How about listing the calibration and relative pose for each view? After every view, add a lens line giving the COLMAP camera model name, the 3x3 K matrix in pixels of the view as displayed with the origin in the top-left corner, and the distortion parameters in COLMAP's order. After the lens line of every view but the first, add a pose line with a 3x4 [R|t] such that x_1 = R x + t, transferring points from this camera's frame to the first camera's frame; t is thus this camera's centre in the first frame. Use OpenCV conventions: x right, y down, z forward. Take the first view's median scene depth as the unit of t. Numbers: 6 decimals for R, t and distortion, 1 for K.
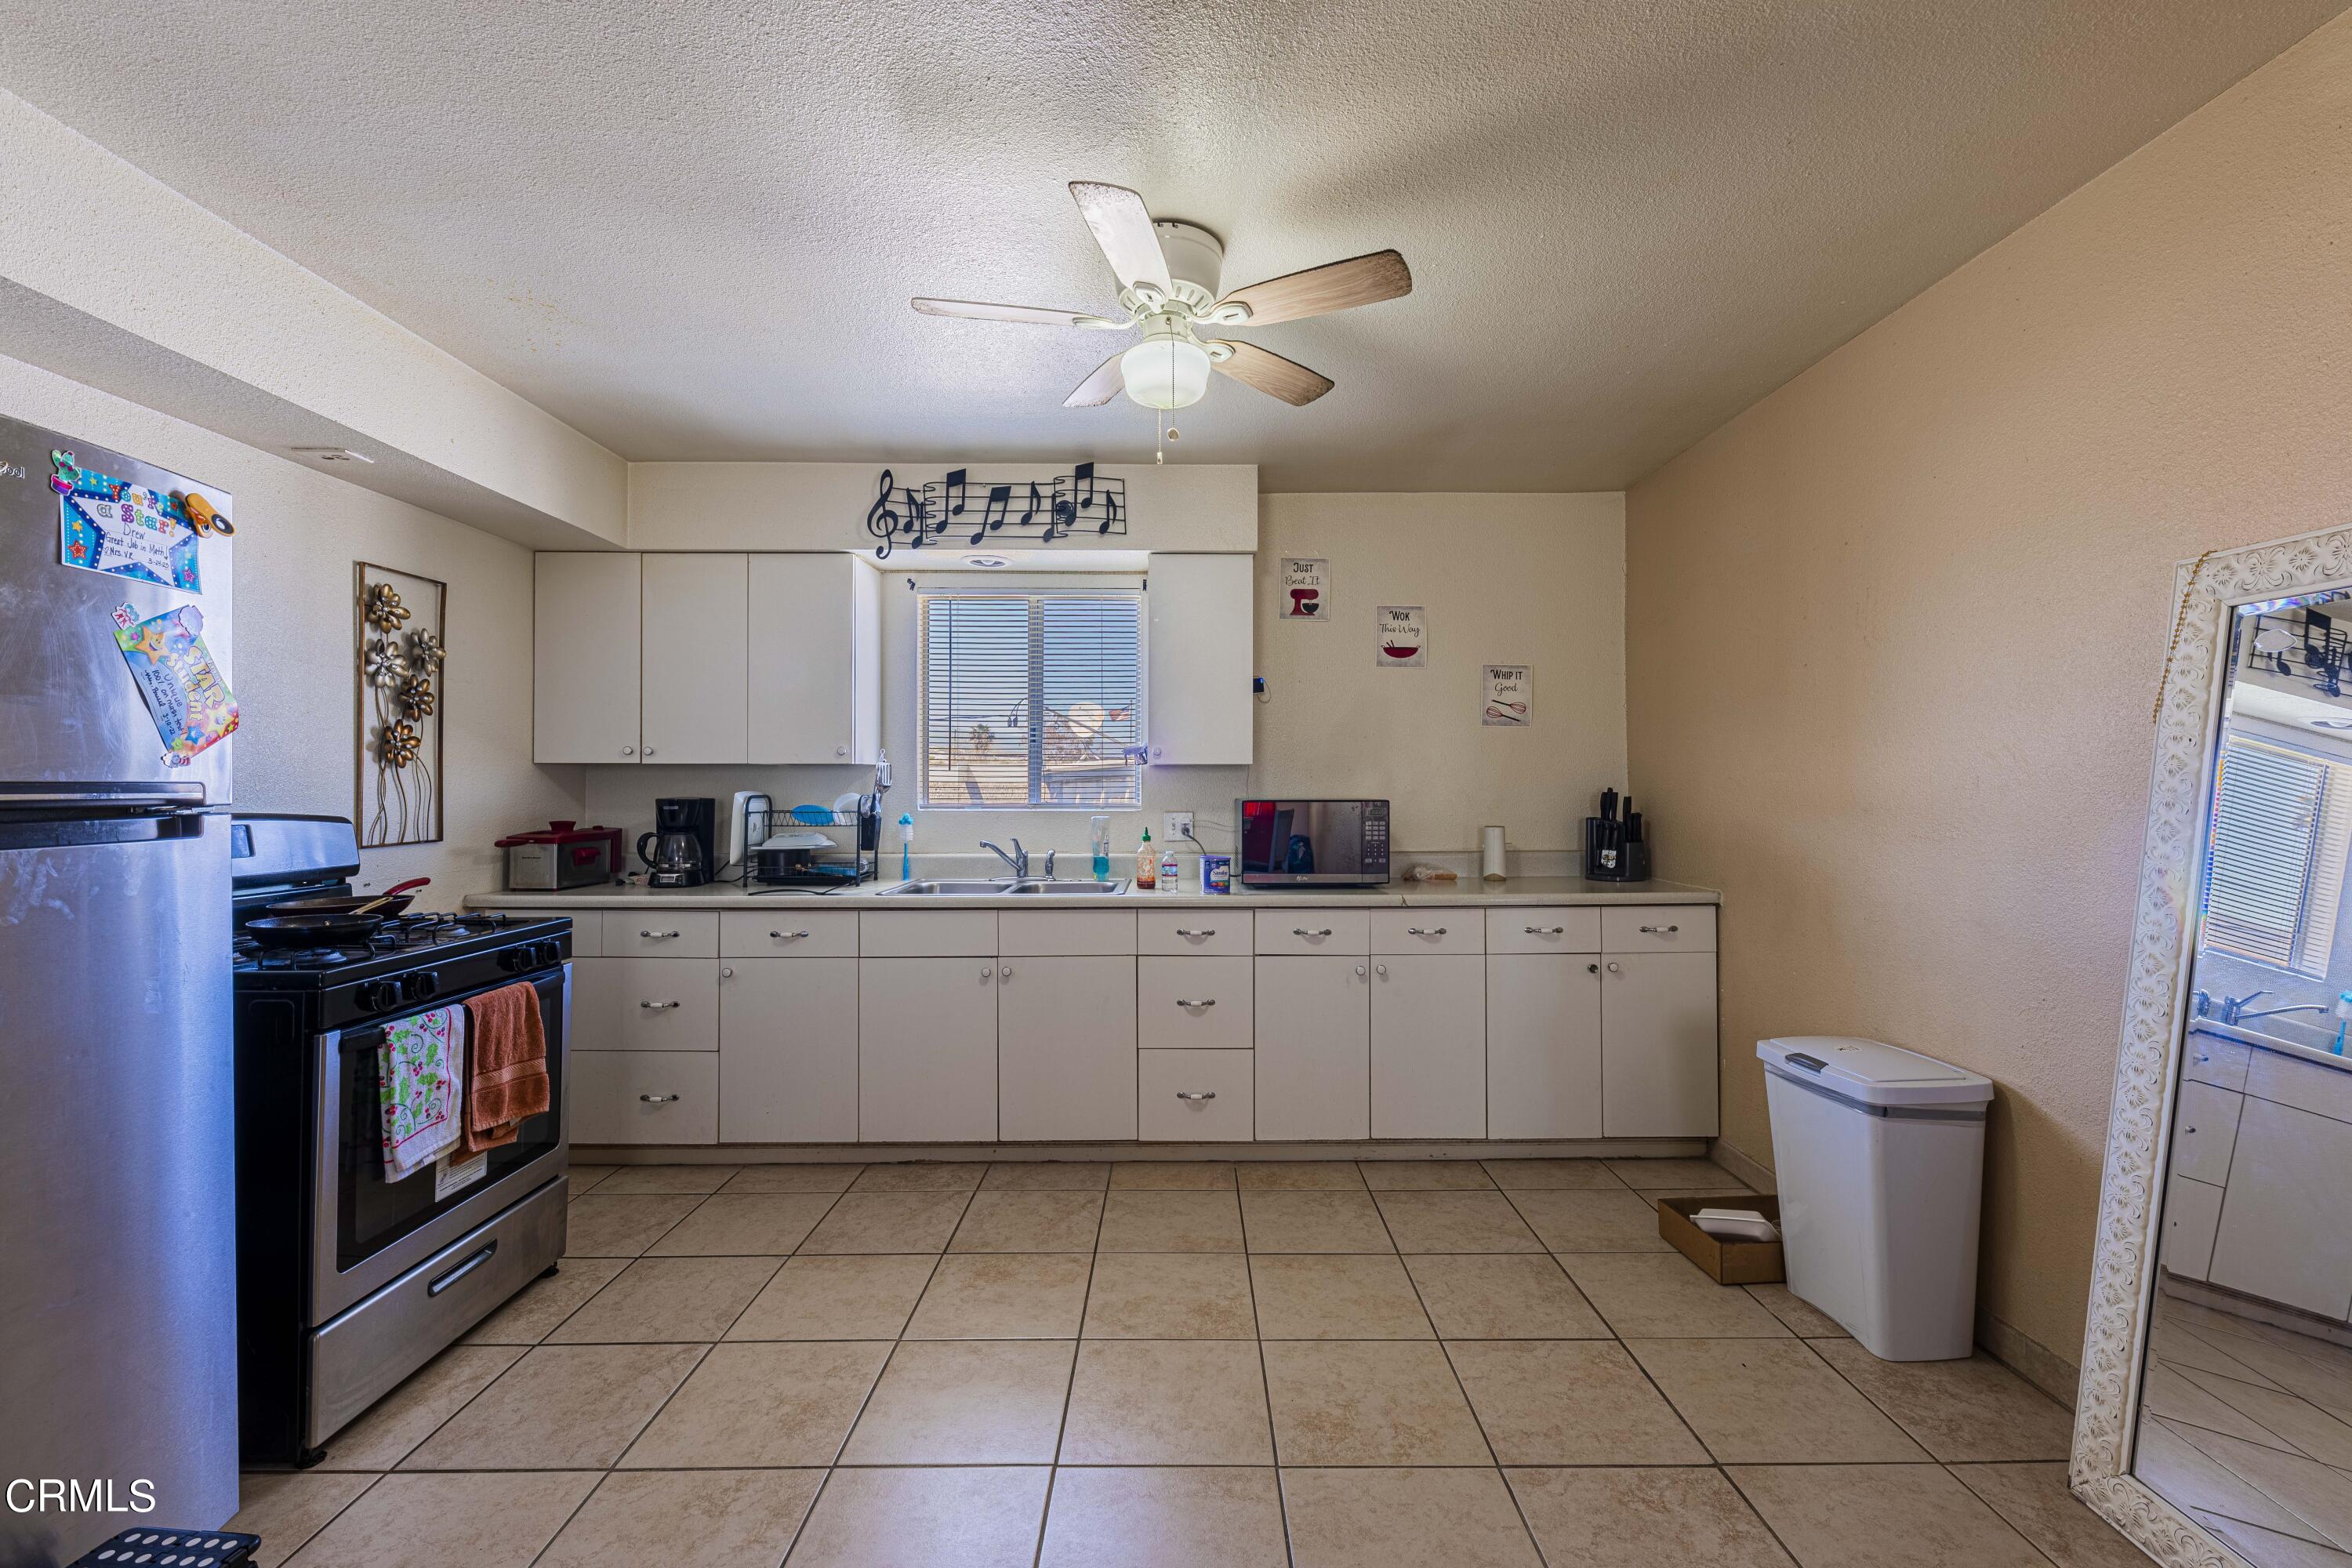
lens RADIAL K [[970.9, 0, 1197.8], [0, 970.9, 784.7], [0, 0, 1]] dist [0.005028, -0.001840]
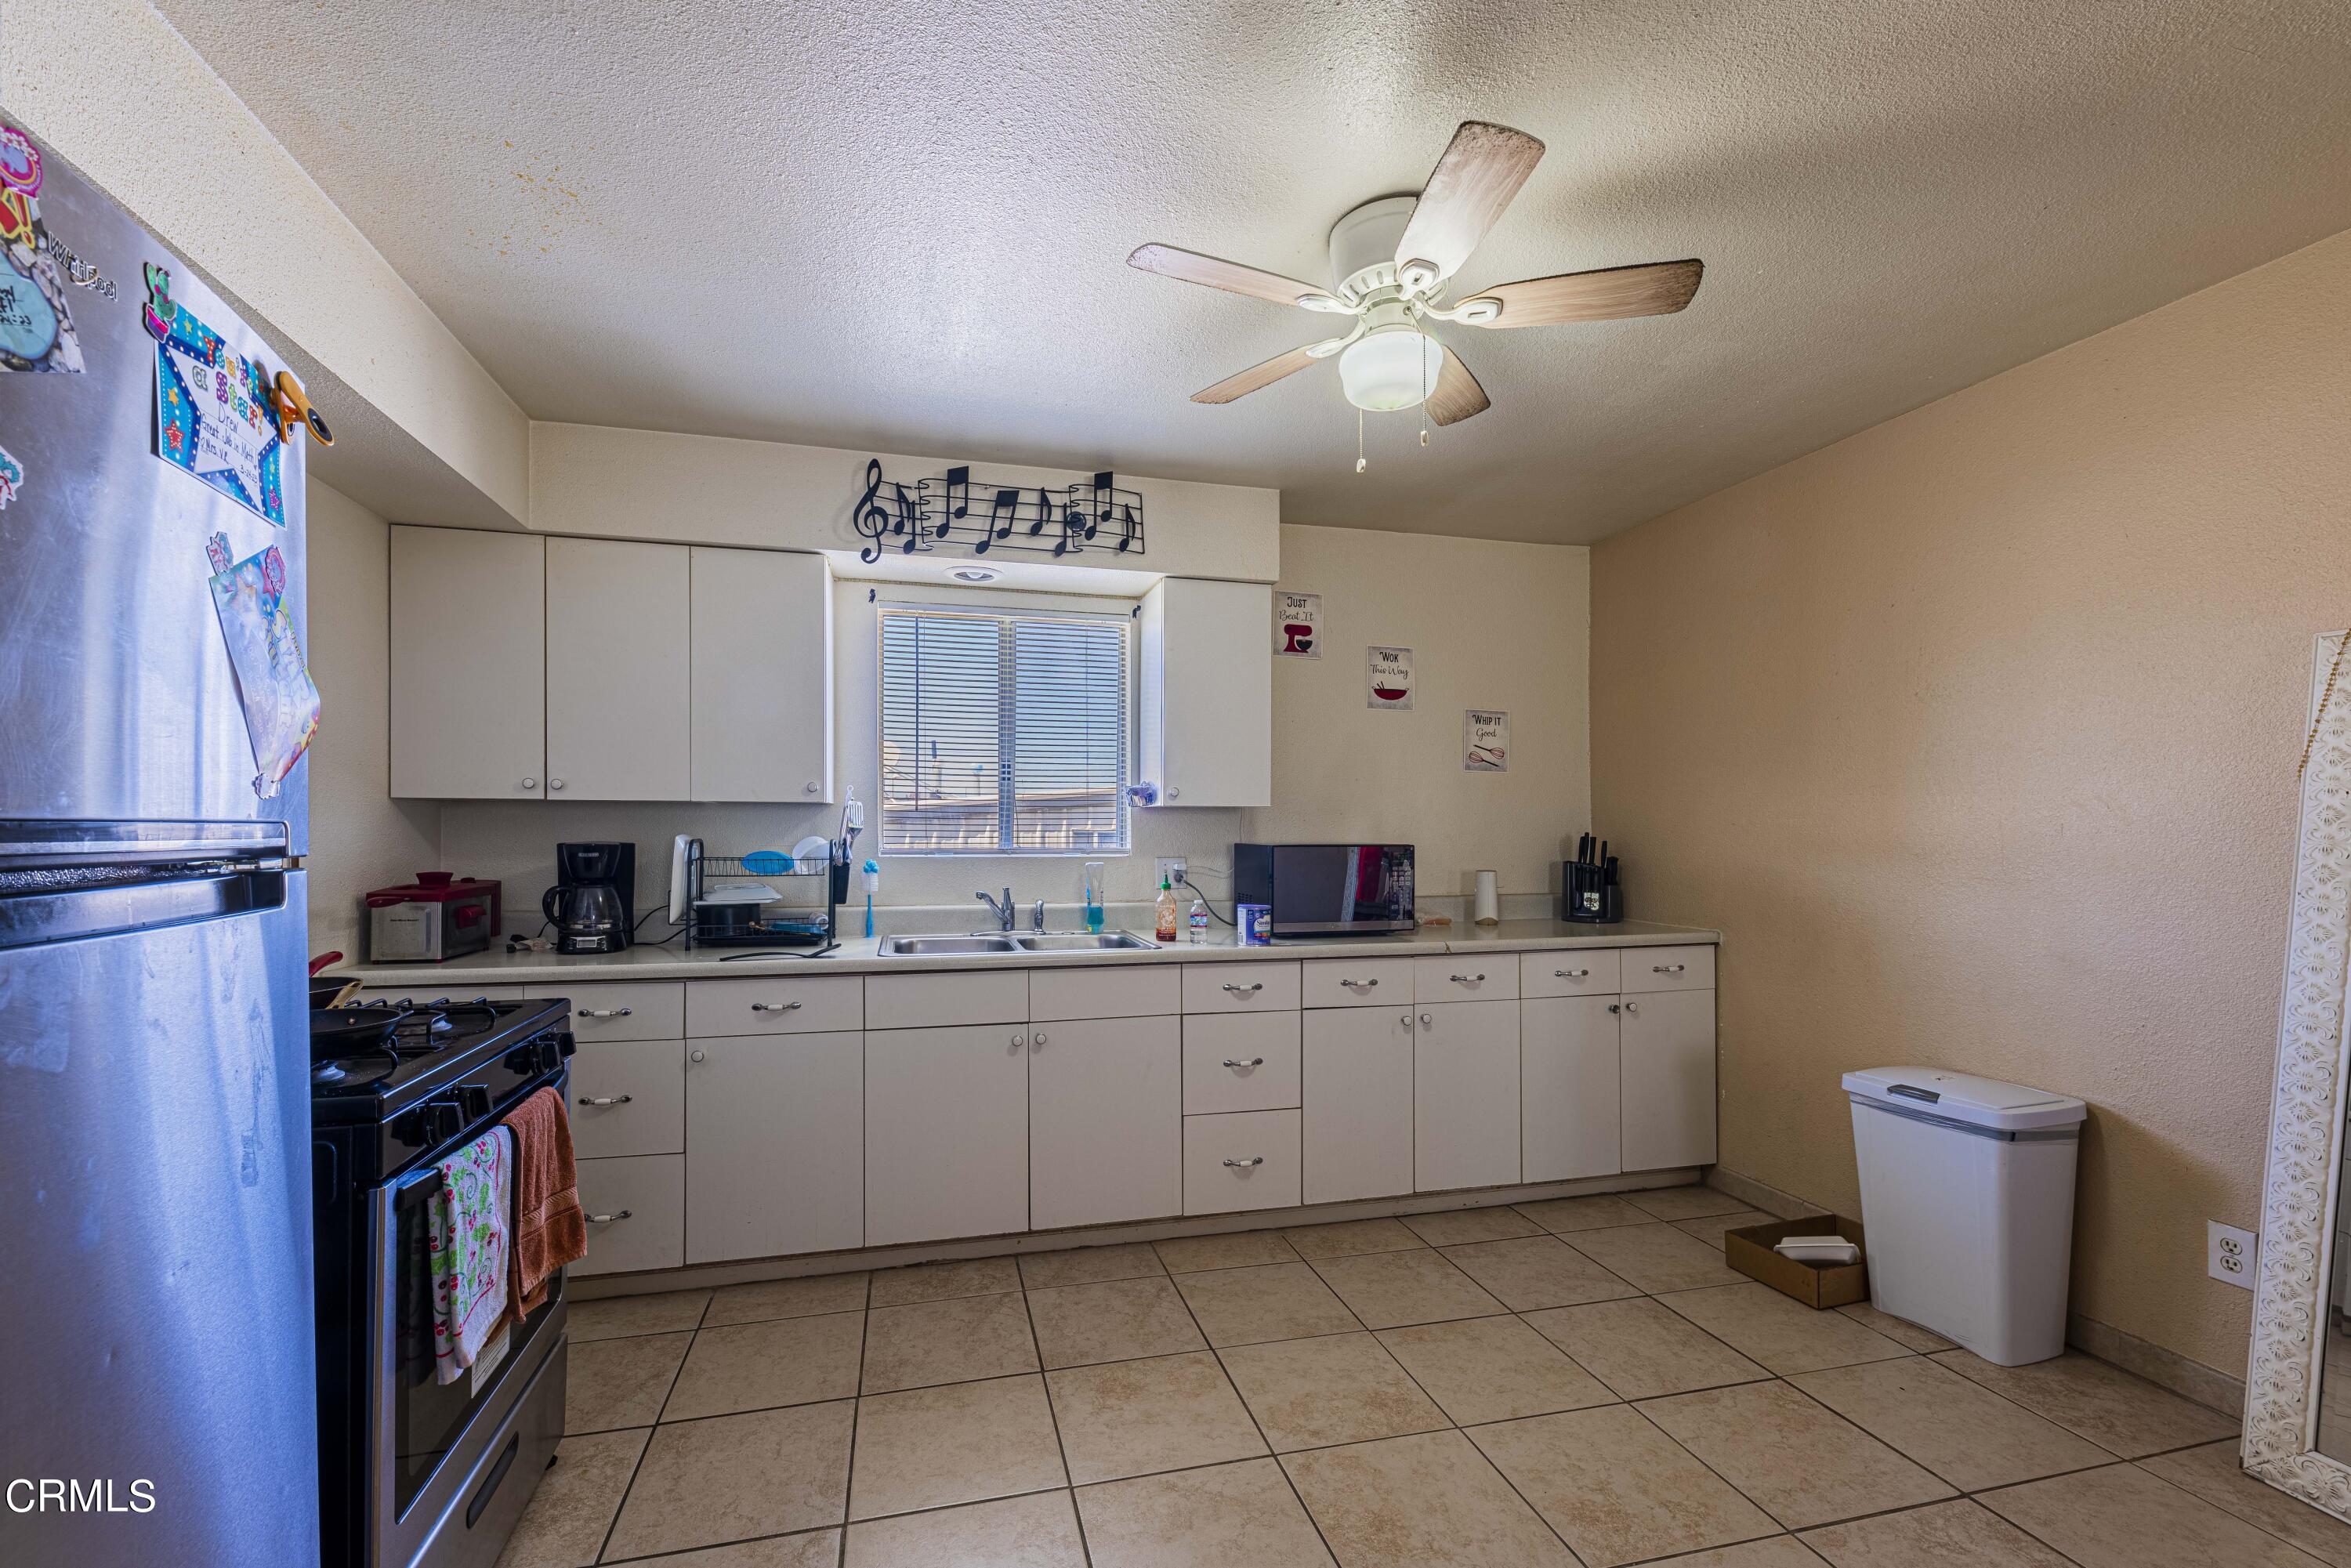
lens RADIAL K [[970.5, 0, 1150.2], [0, 970.5, 834.3], [0, 0, 1]] dist [0.005028, -0.001840]
pose [[0.972694, 0.001886, 0.232082, -0.309057], [-0.003492, 0.999973, 0.006508, -0.000037], [-0.232063, -0.007141, 0.972674, 0.119318]]
